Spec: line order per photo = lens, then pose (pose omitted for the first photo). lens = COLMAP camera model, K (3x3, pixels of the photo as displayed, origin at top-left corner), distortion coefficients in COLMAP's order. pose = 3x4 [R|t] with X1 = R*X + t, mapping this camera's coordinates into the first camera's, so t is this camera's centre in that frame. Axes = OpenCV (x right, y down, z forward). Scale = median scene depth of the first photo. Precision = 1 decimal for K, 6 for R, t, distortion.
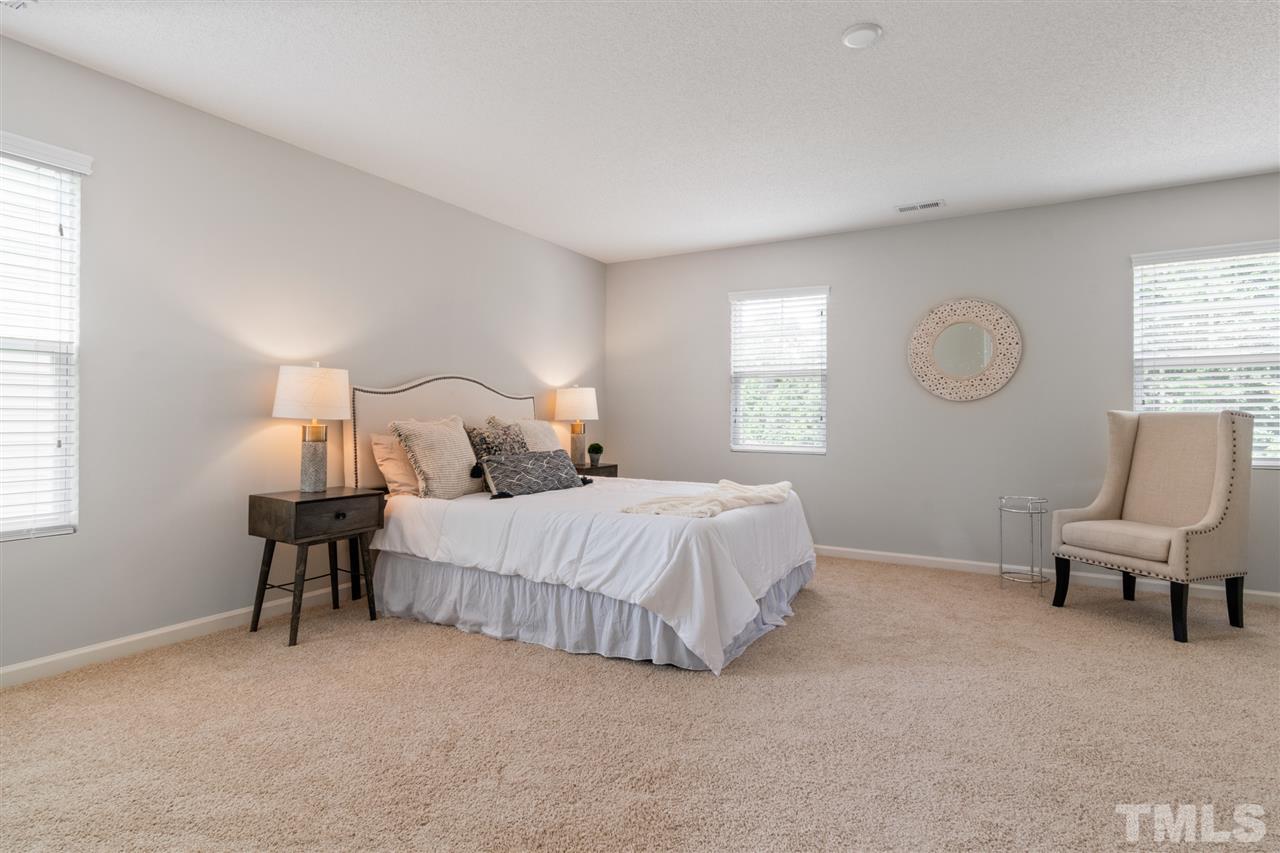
lens RADIAL K [[632.6, 0, 648.4], [0, 632.6, 411.3], [0, 0, 1]] dist [0.001277, -0.000088]
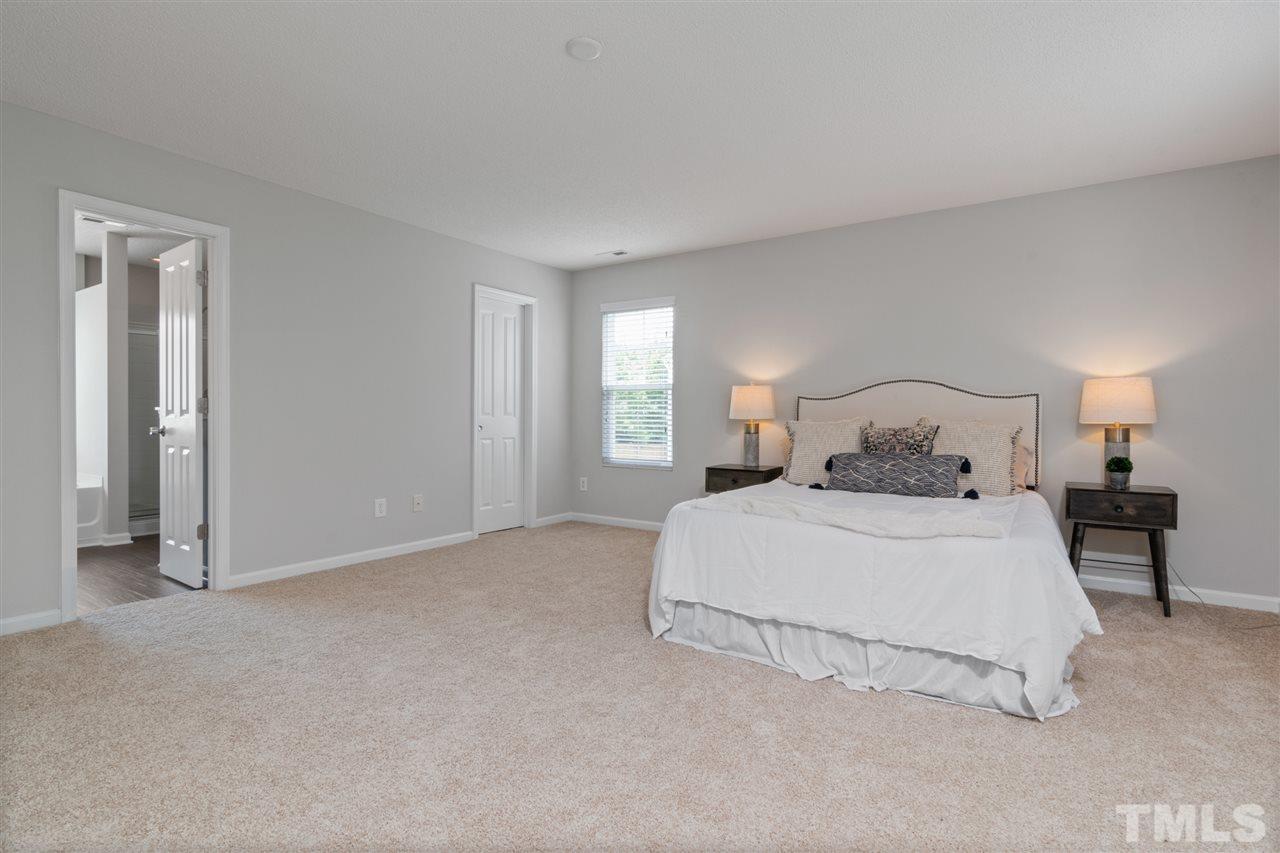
lens RADIAL K [[632.6, 0, 648.4], [0, 632.6, 411.3], [0, 0, 1]] dist [0.001277, -0.000088]
pose [[-0.059294, -0.011036, -0.998180, 0.817930], [0.005320, 0.999921, -0.011372, 0.008365], [0.998226, -0.005985, -0.059231, 0.681223]]
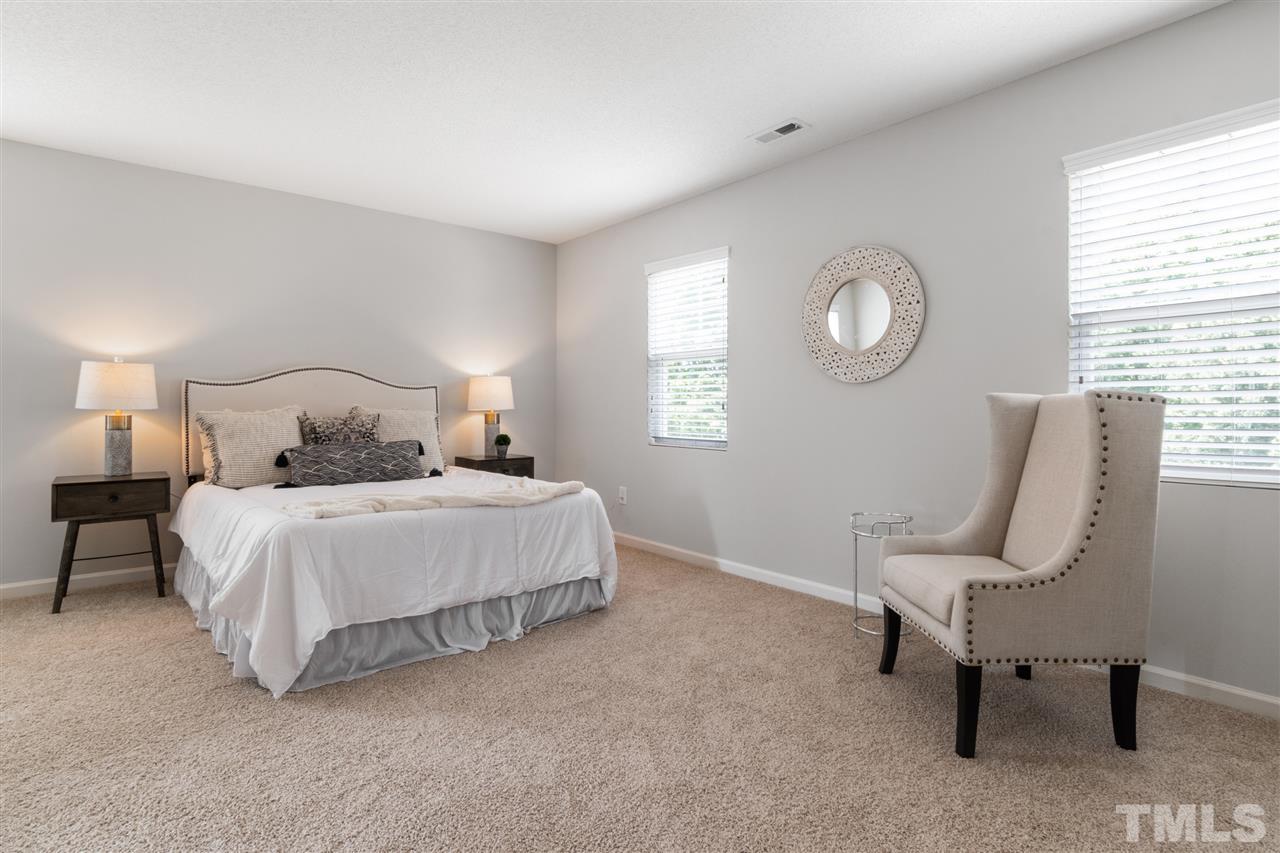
lens RADIAL K [[638.0, 0, 641.7], [0, 638.0, 407.3], [0, 0, 1]] dist [0.002620, 0.000407]
pose [[0.938830, -0.004378, -0.344354, 0.572611], [0.007533, 0.999941, 0.007823, 0.005424], [0.344299, -0.009938, 0.938807, 0.219133]]
